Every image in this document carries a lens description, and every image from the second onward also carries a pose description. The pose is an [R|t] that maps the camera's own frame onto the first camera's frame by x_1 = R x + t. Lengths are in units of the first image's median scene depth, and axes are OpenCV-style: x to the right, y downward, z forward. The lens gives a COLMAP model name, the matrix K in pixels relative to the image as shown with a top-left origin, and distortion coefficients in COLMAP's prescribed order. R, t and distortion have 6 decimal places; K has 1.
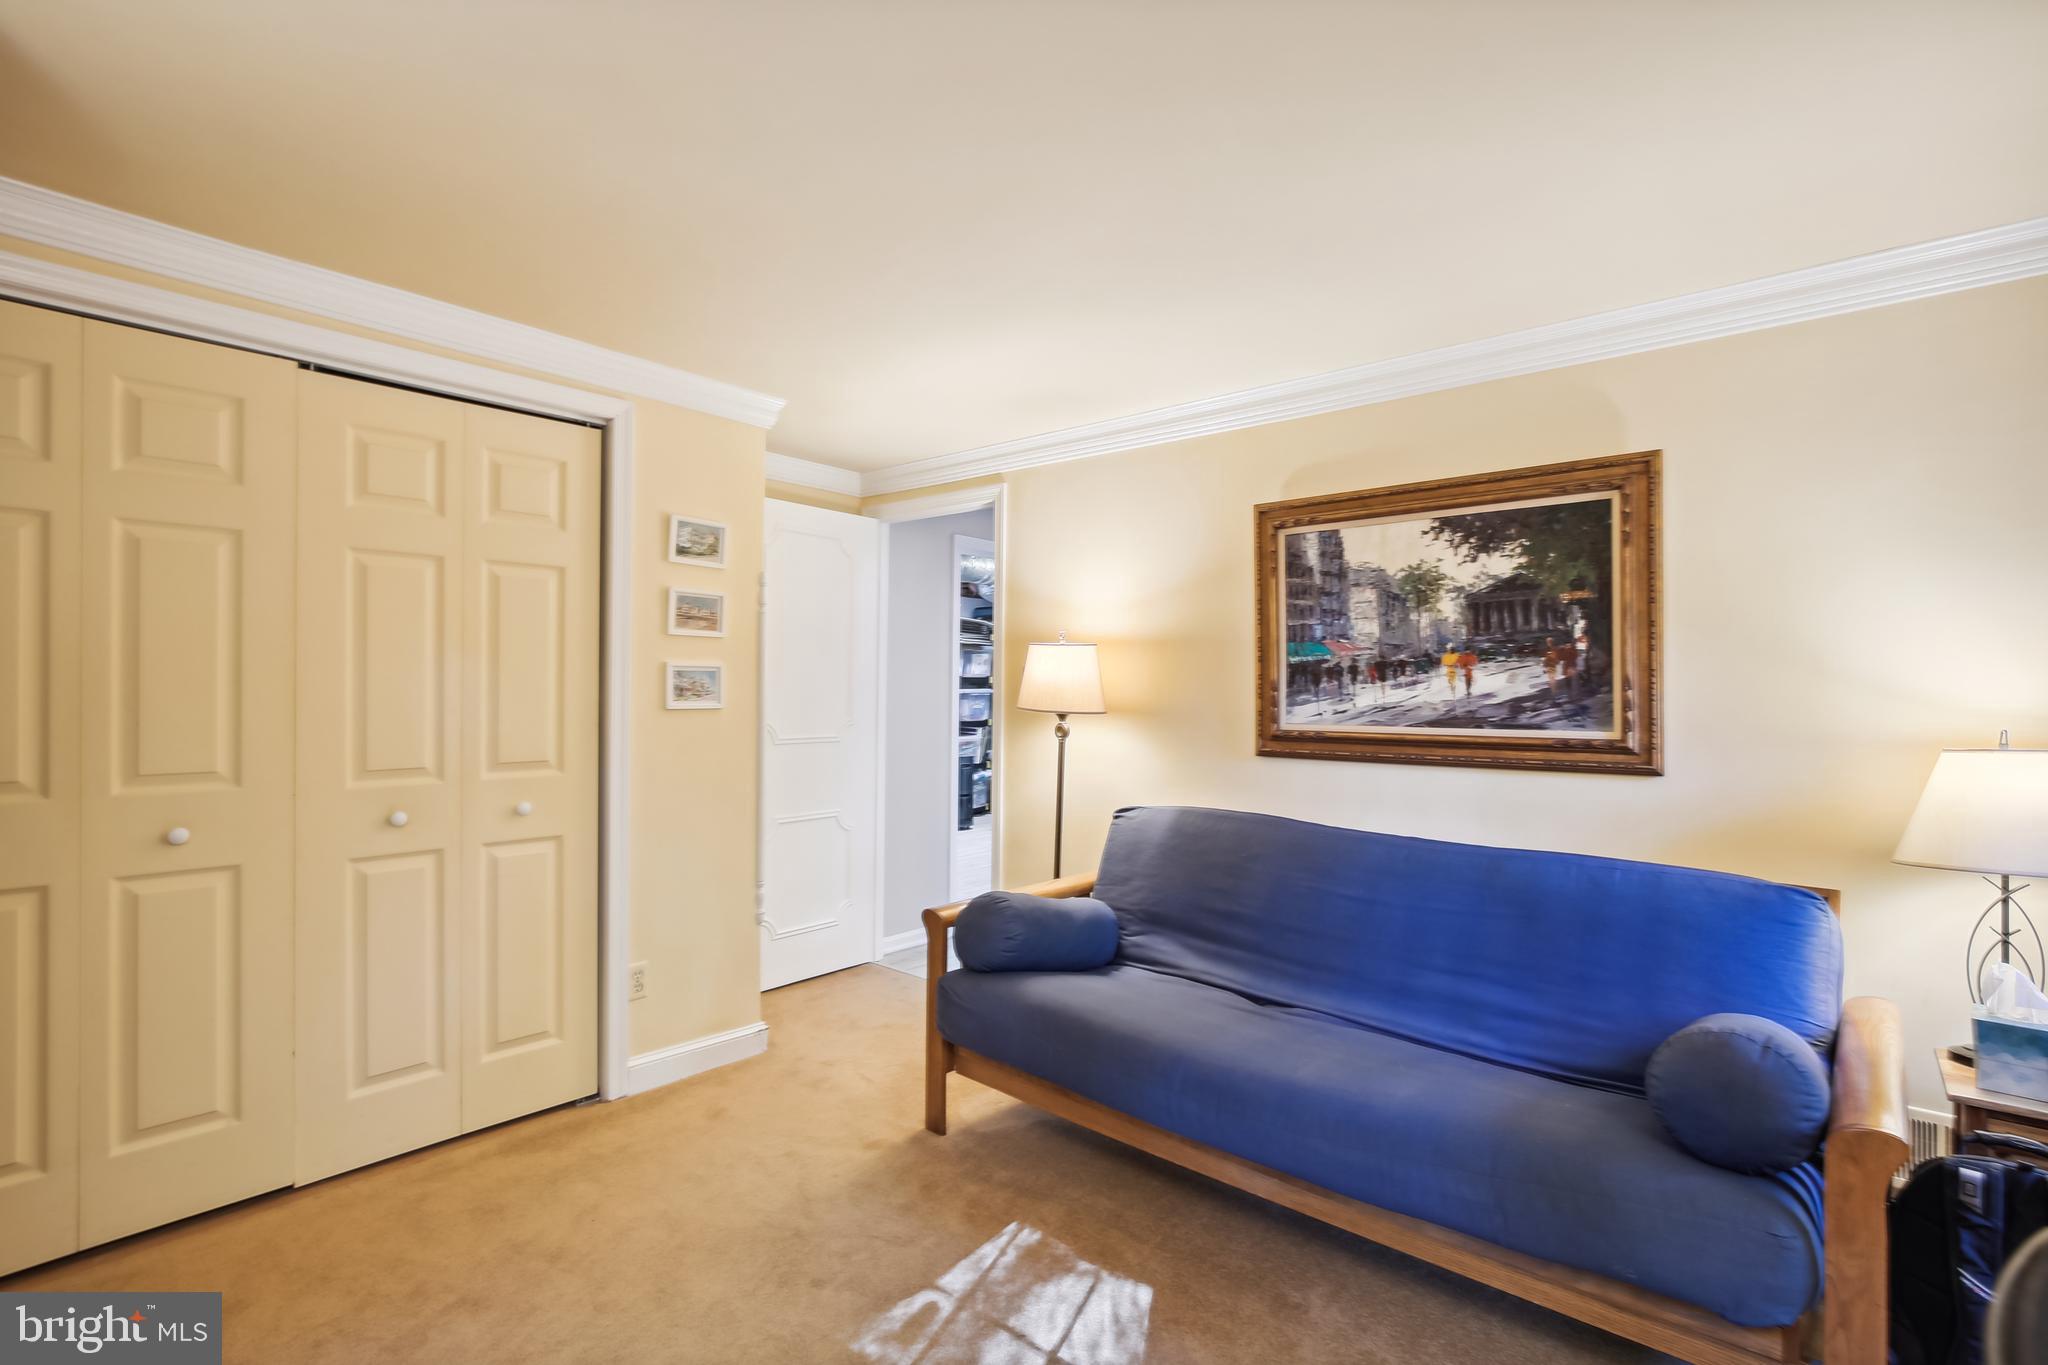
lens RADIAL K [[949.0, 0, 1023.6], [0, 949.0, 686.0], [0, 0, 1]] dist [-0.019934, 0.003036]
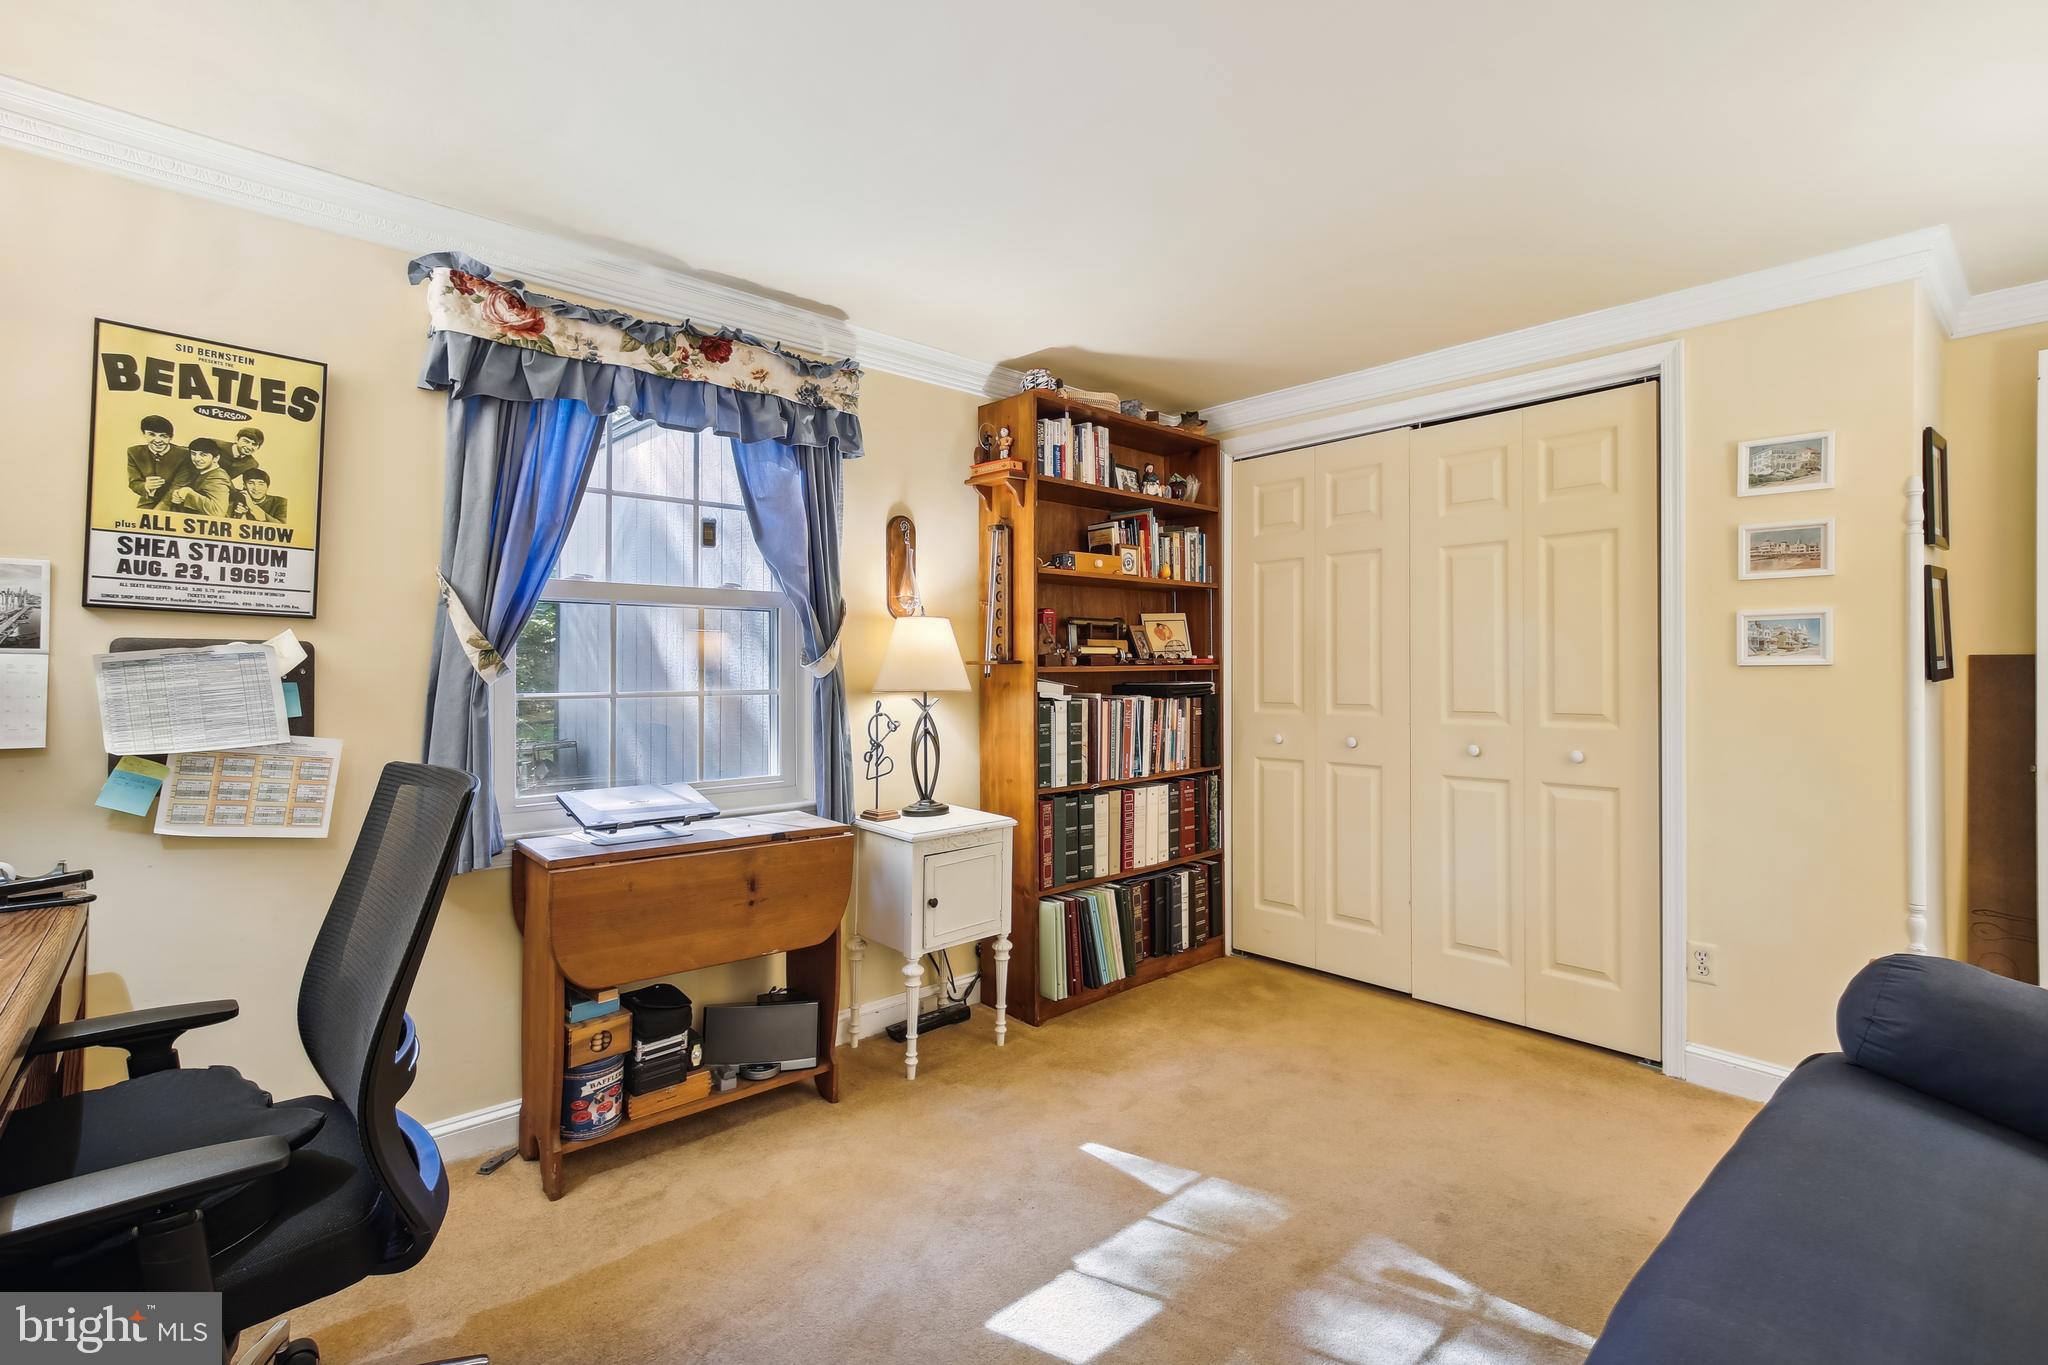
lens RADIAL K [[949.0, 0, 1037.5], [0, 949.0, 671.1], [0, 0, 1]] dist [-0.019934, 0.003036]
pose [[-0.125261, -0.015255, -0.992006, 0.610256], [0.000563, 0.999881, -0.015447, 0.045963], [0.992124, -0.002493, -0.125238, 0.501554]]
